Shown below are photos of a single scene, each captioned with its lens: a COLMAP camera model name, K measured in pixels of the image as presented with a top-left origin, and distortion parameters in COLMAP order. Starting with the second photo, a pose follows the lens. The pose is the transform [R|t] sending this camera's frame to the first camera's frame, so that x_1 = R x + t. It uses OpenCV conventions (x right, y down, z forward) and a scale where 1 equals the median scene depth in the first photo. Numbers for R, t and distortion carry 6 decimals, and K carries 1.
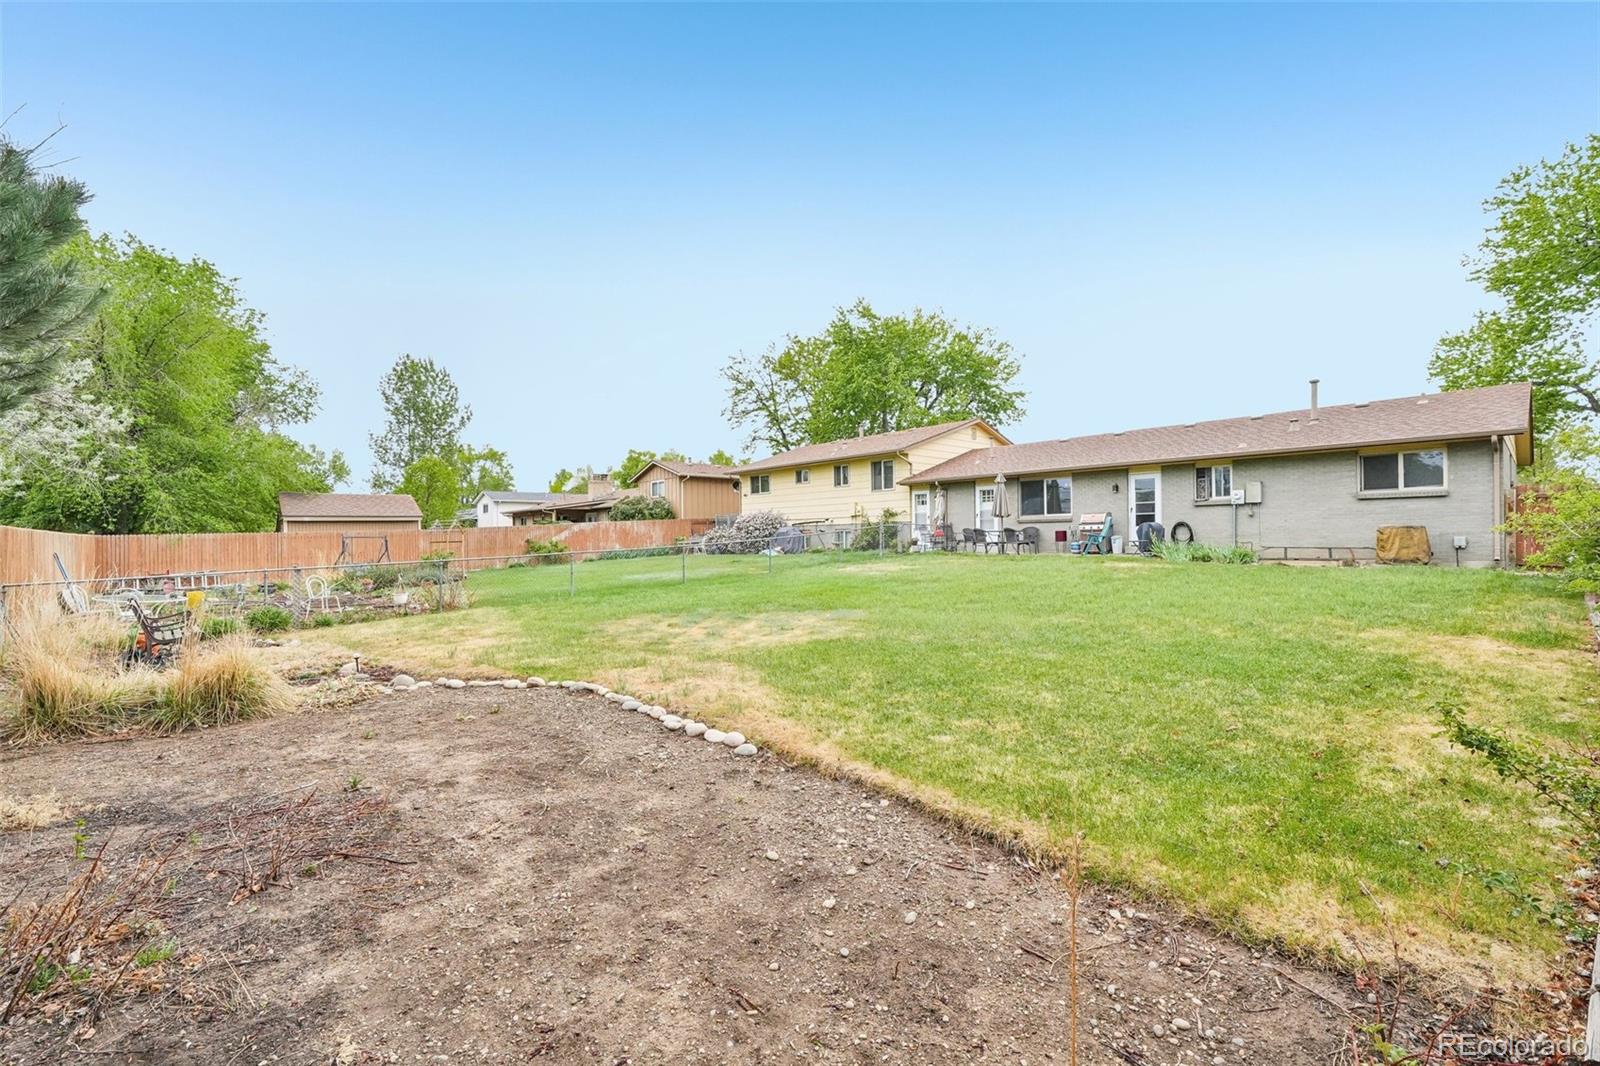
lens RADIAL K [[688.9, 0, 806.6], [0, 688.9, 533.1], [0, 0, 1]] dist [0.010411, 0.001017]
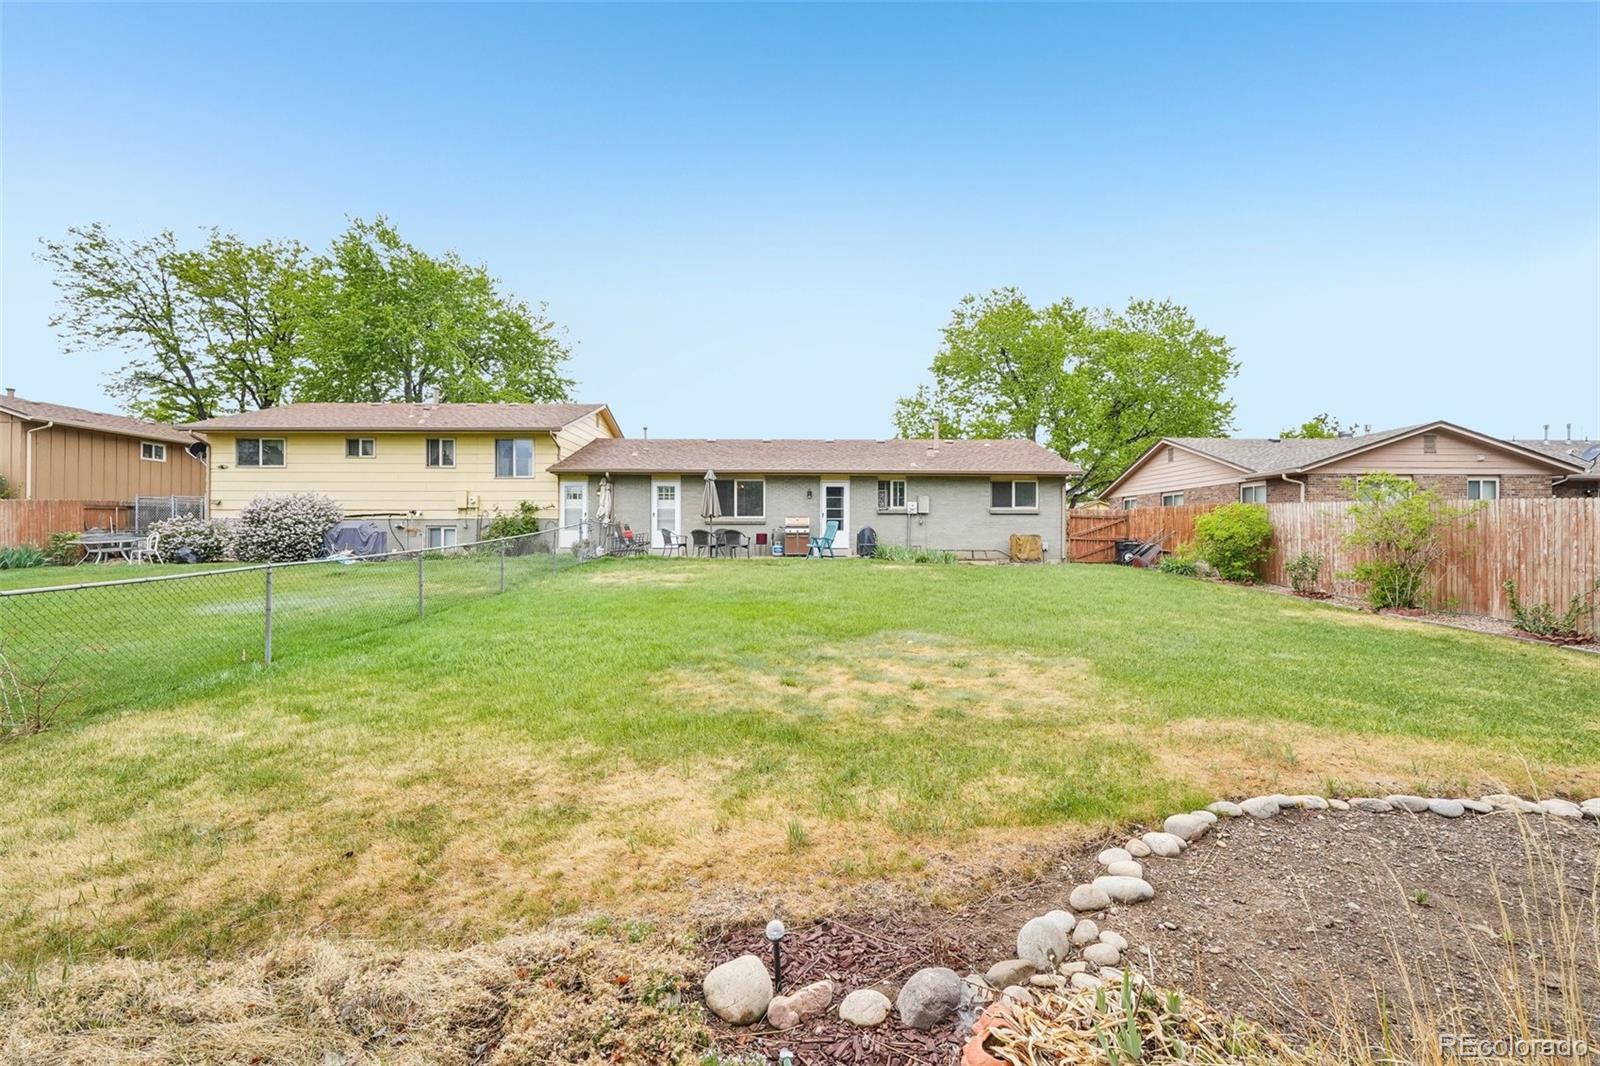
lens RADIAL K [[688.9, 0, 801.3], [0, 688.9, 543.2], [0, 0, 1]] dist [0.010411, 0.001017]
pose [[0.668858, 0.007311, 0.743354, -0.264204], [-0.014456, 0.999890, 0.003174, 0.005247], [-0.743250, -0.012869, 0.668890, 0.245543]]
